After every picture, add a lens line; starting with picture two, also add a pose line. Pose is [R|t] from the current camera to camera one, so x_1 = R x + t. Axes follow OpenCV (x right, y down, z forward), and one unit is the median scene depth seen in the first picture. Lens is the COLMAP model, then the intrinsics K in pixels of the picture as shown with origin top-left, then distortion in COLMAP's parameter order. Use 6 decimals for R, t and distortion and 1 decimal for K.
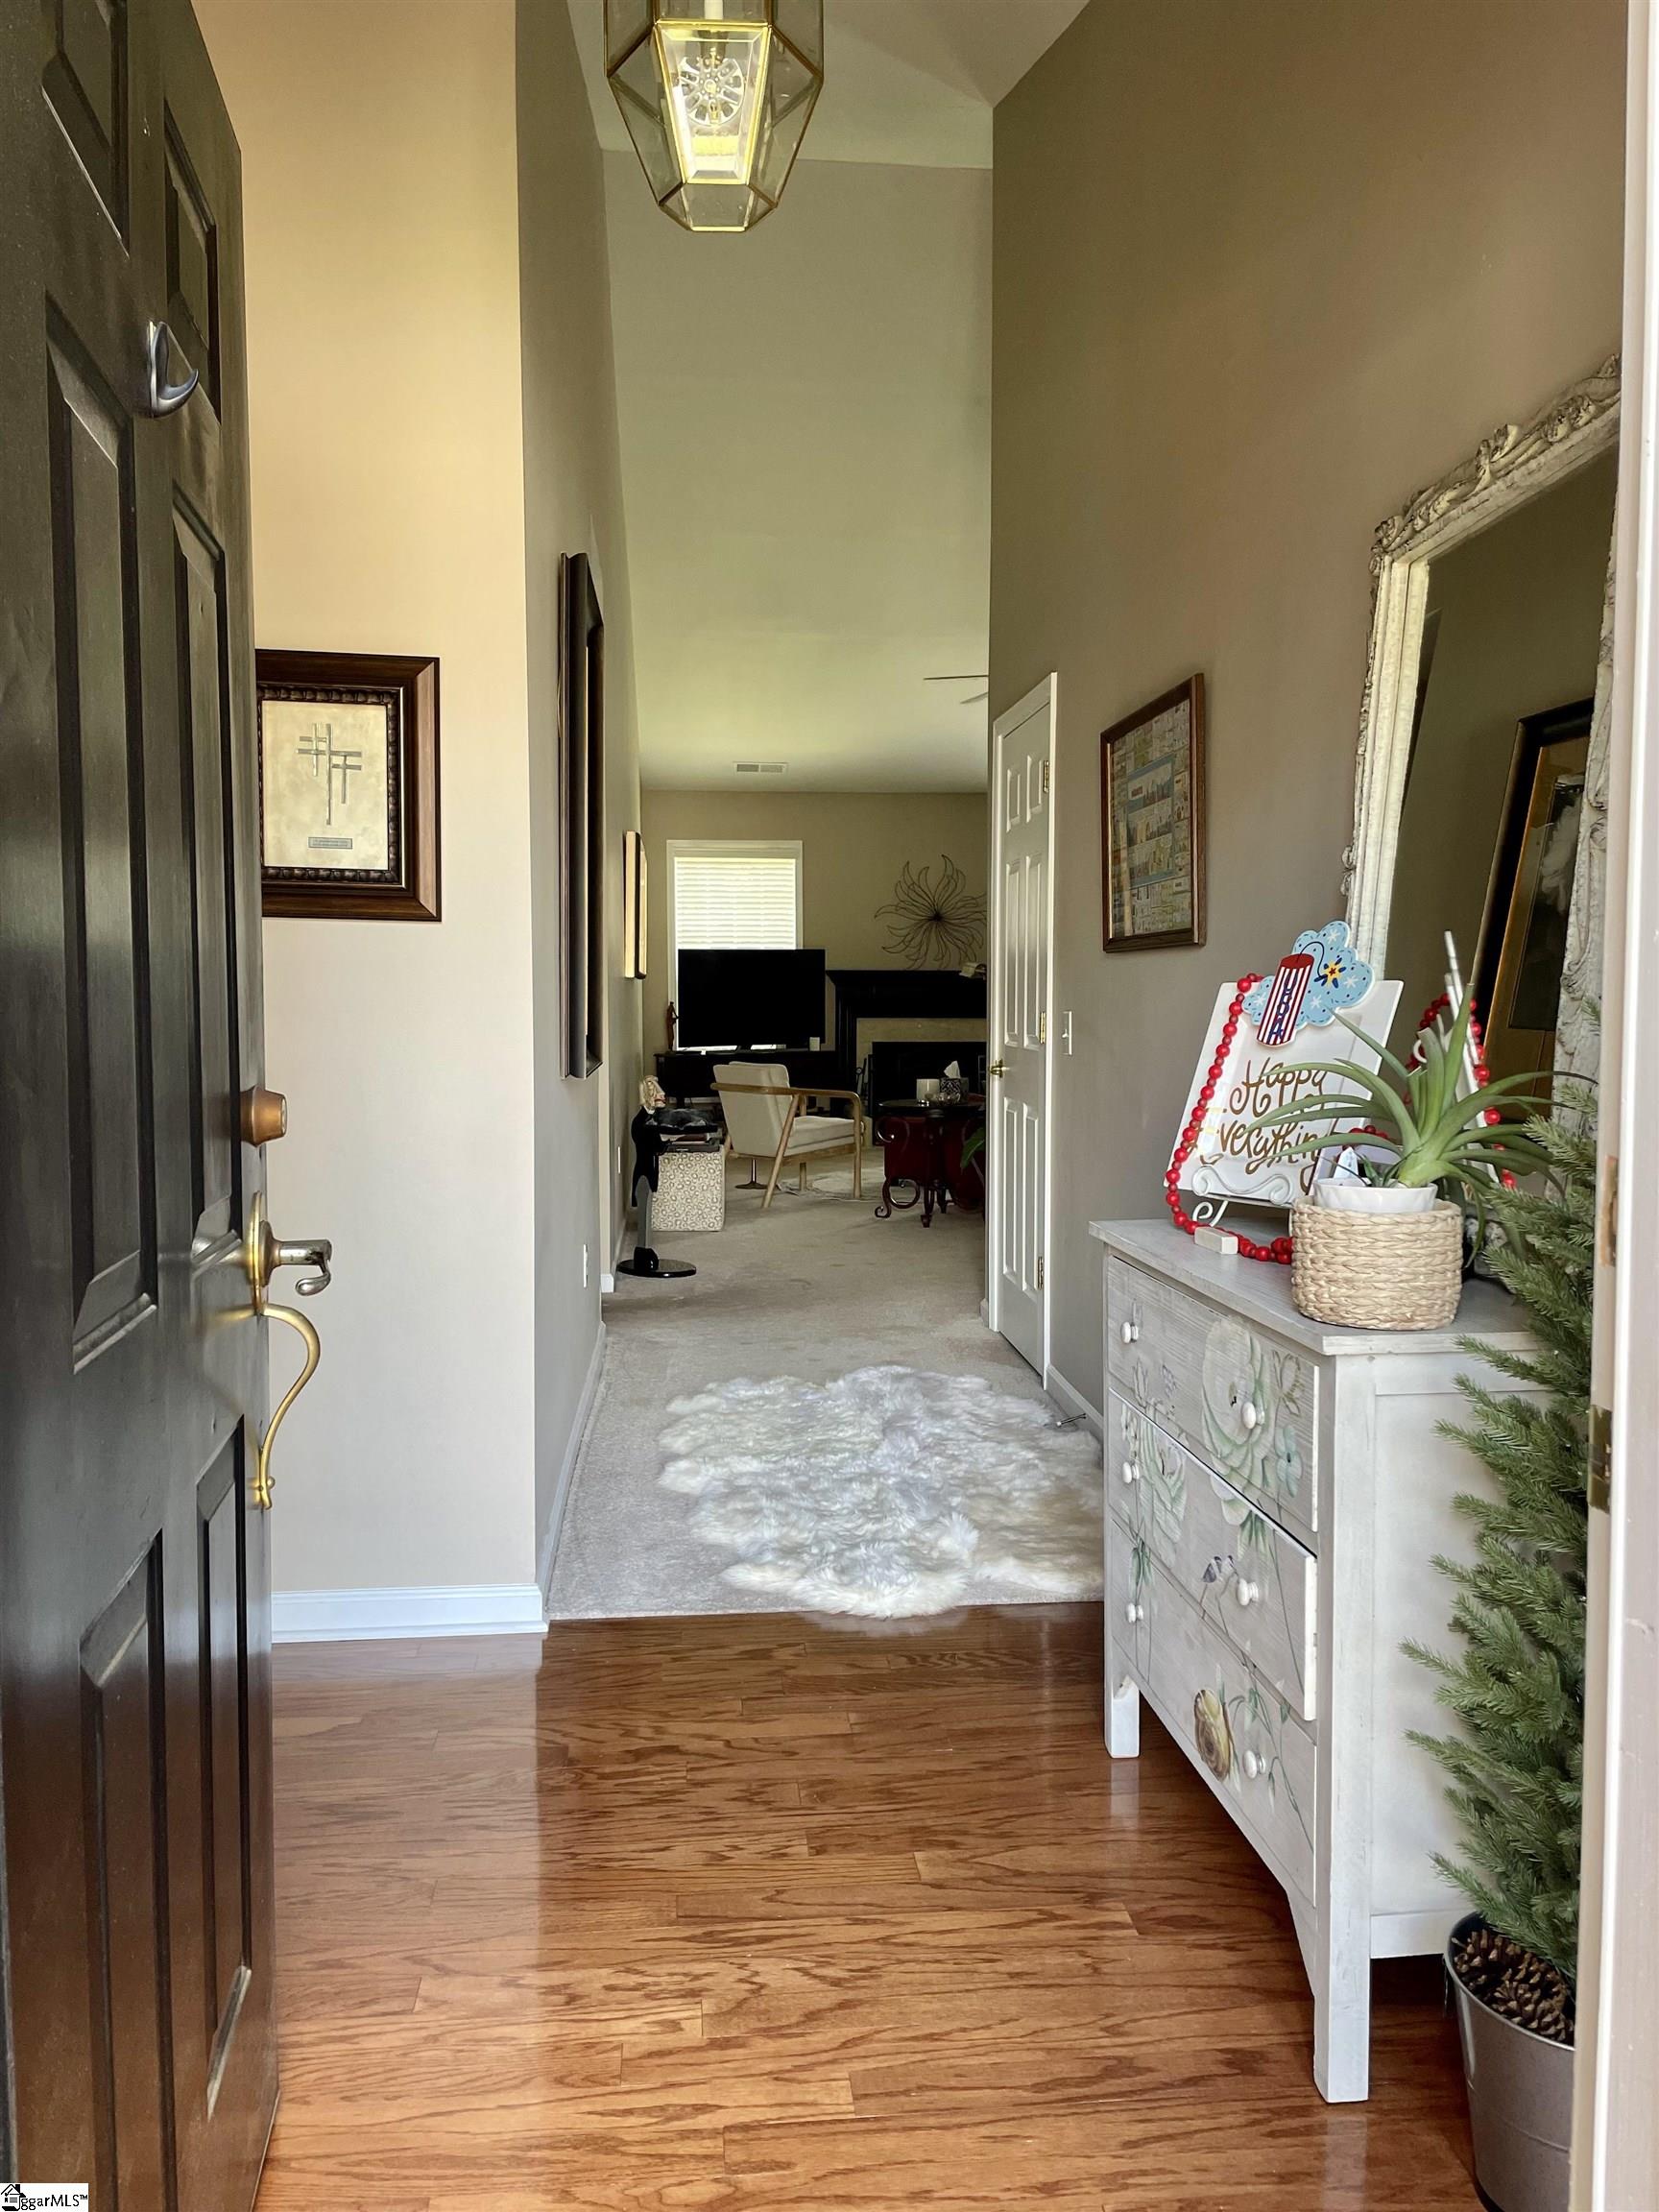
lens RADIAL K [[1667.8, 0, 832.8], [0, 1667.8, 1103.7], [0, 0, 1]] dist [0.050539, -0.065935]
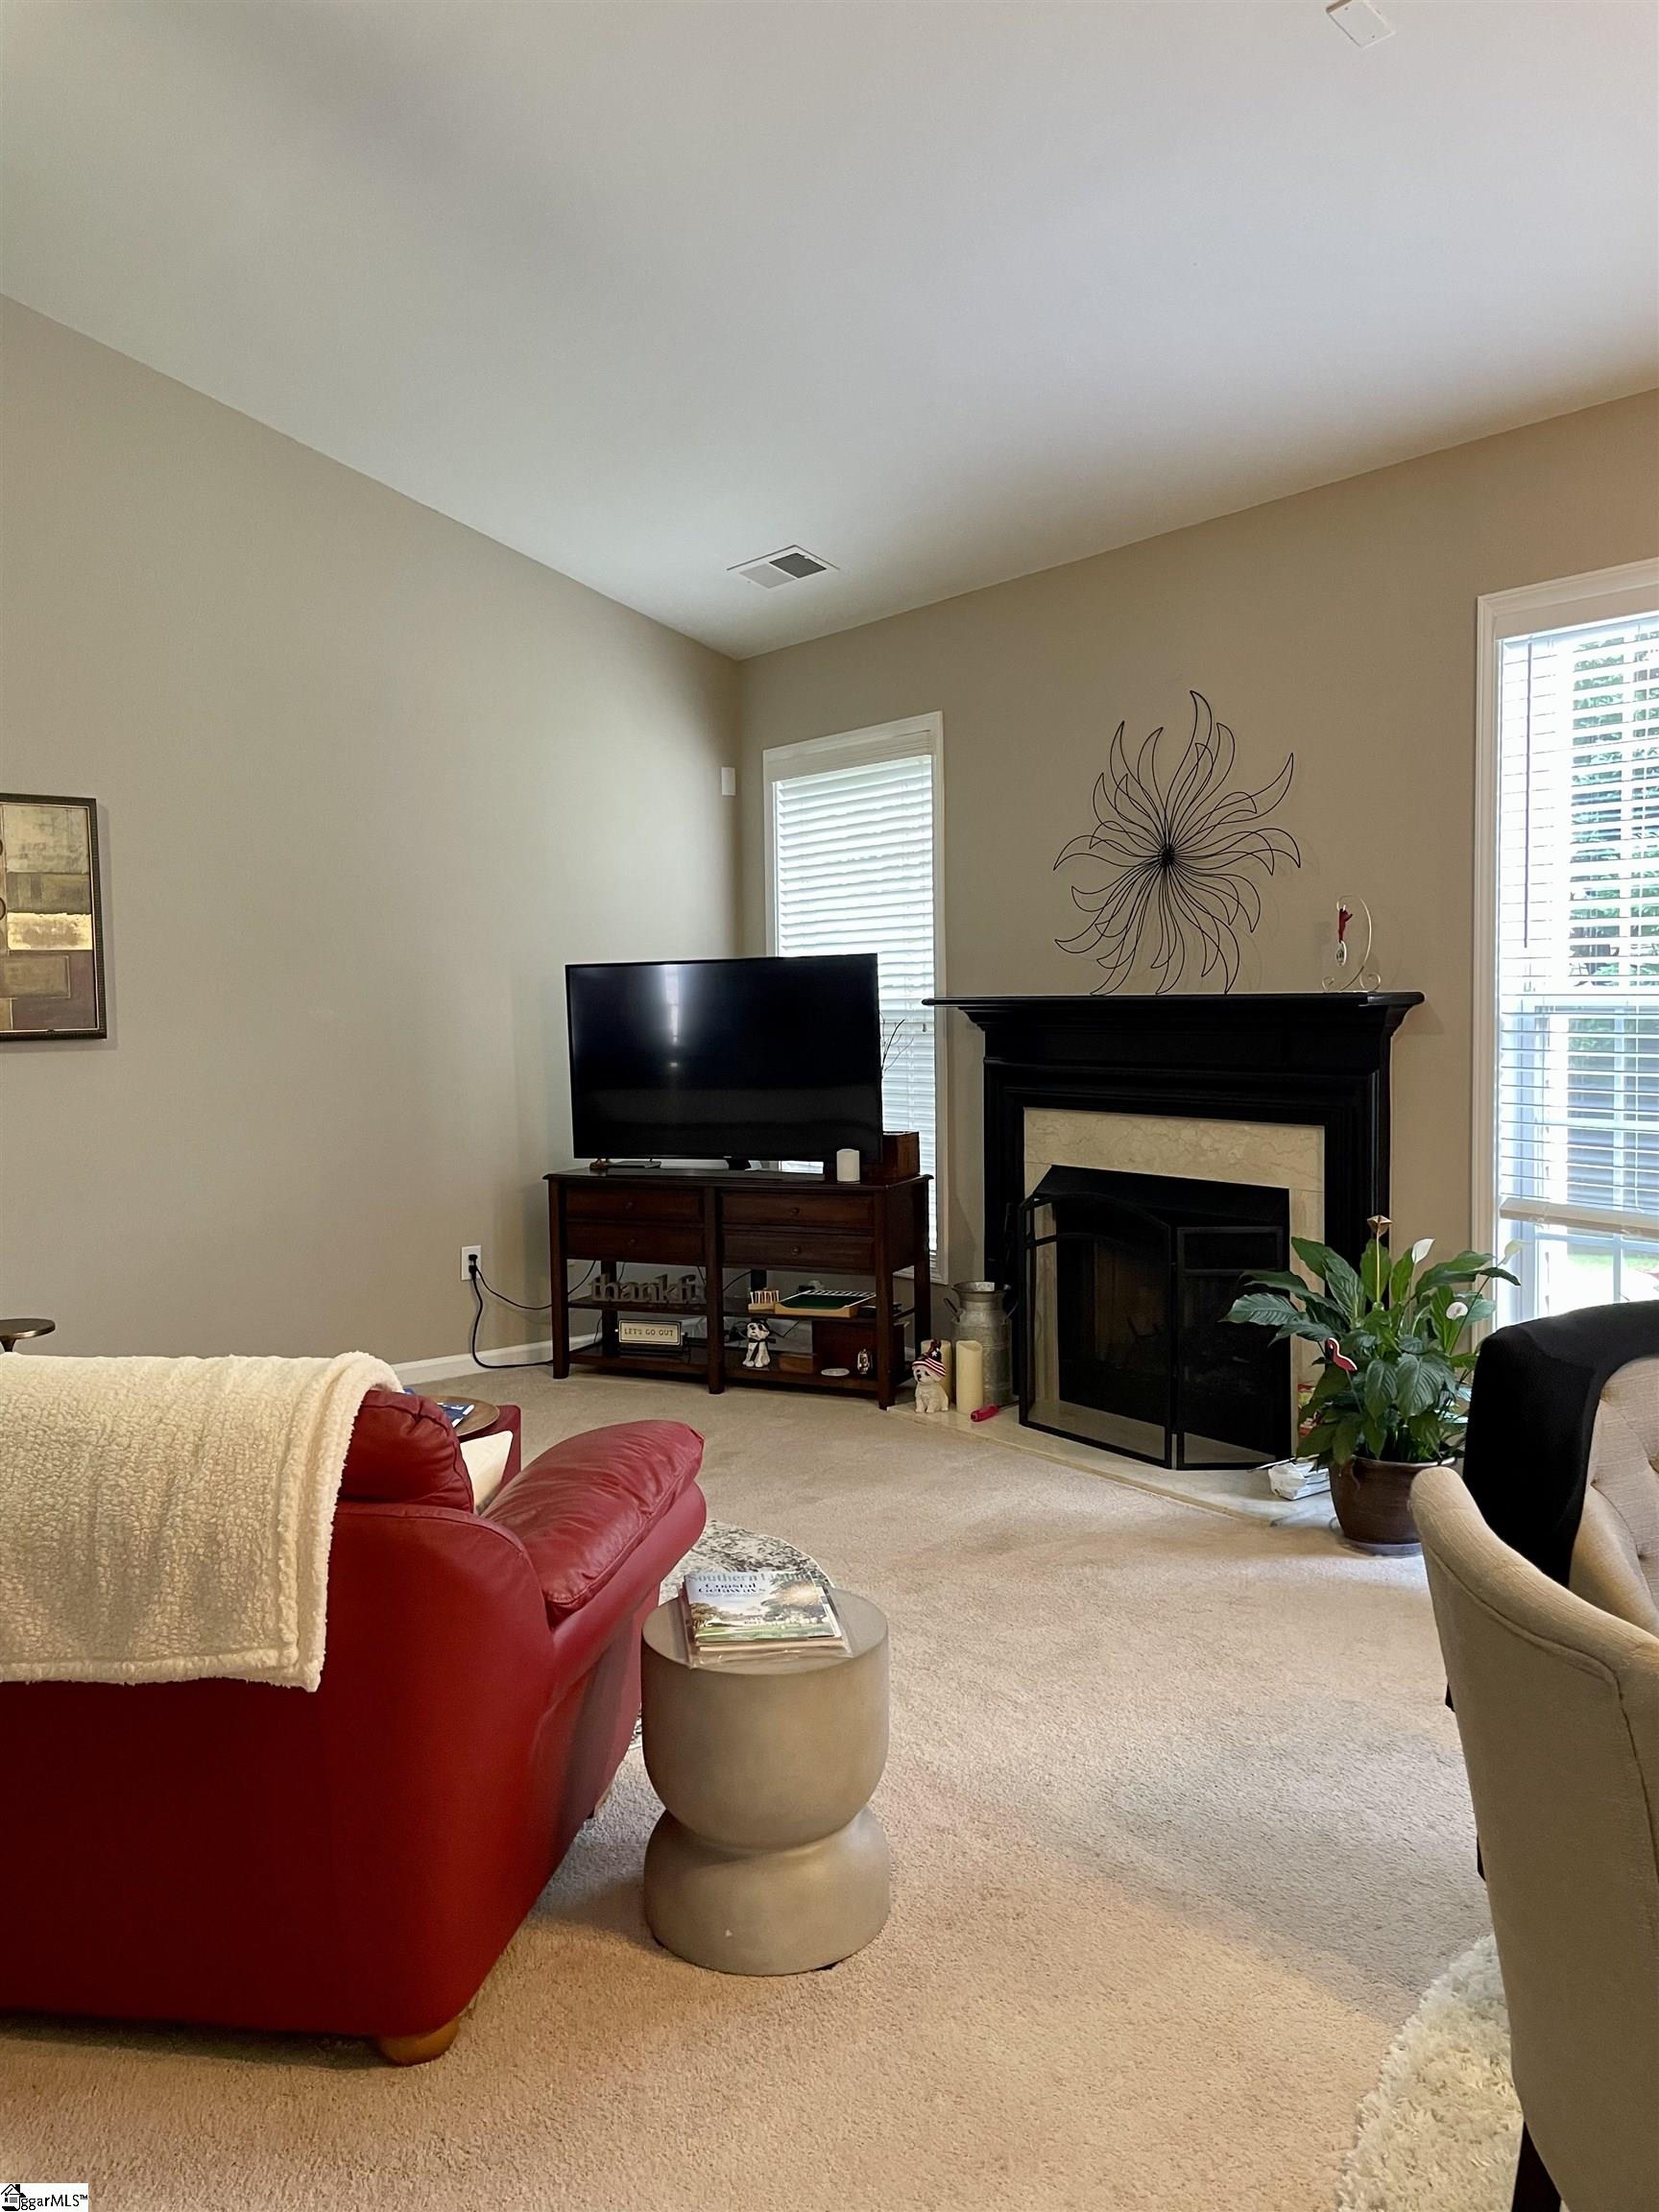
lens RADIAL K [[1667.8, 0, 835.6], [0, 1667.8, 1094.7], [0, 0, 1]] dist [0.050539, -0.065935]
pose [[0.553150, 0.039337, -0.832153, 0.346362], [-0.025815, 0.999214, 0.030075, -0.066619], [0.832682, 0.004846, 0.553730, 0.726860]]
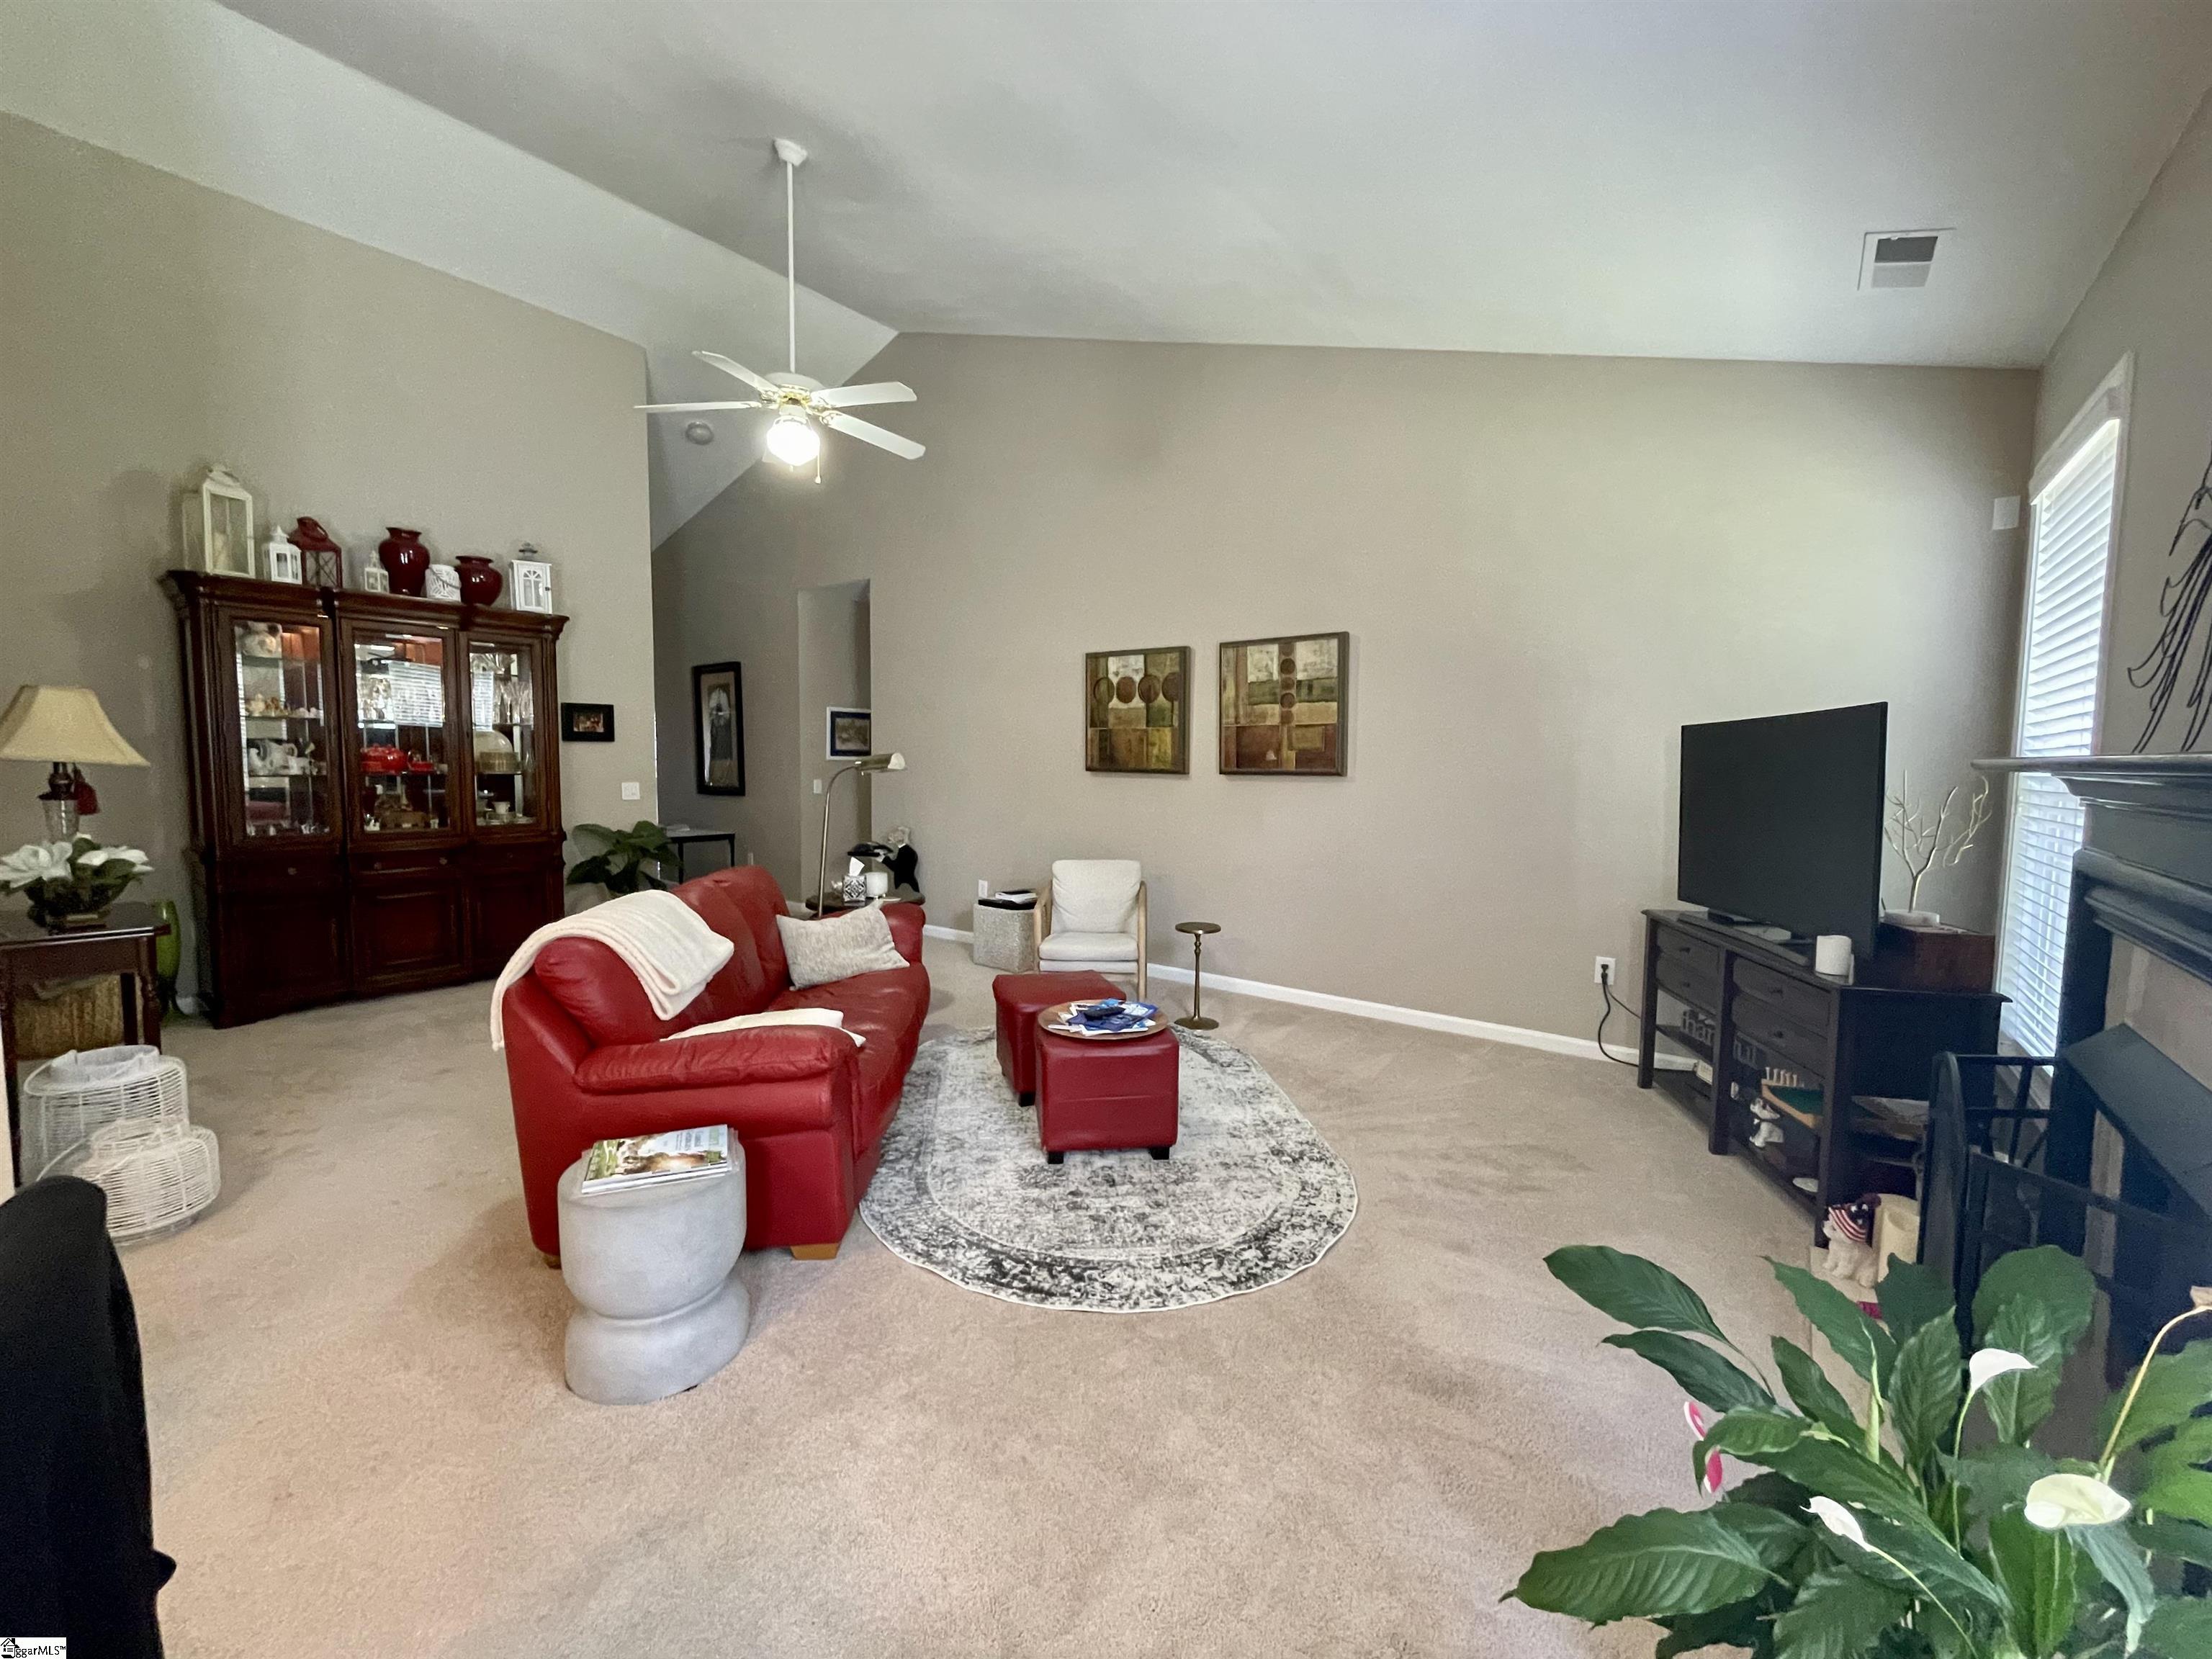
lens RADIAL K [[901.0, 0, 1110.2], [0, 901.0, 834.1], [0, 0, 1]] dist [0.001382, -0.000077]
pose [[-0.674697, 0.051801, -0.736274, 0.240906], [-0.046570, 0.992559, 0.112507, -0.076963], [0.736624, 0.110196, -0.667265, 0.983042]]
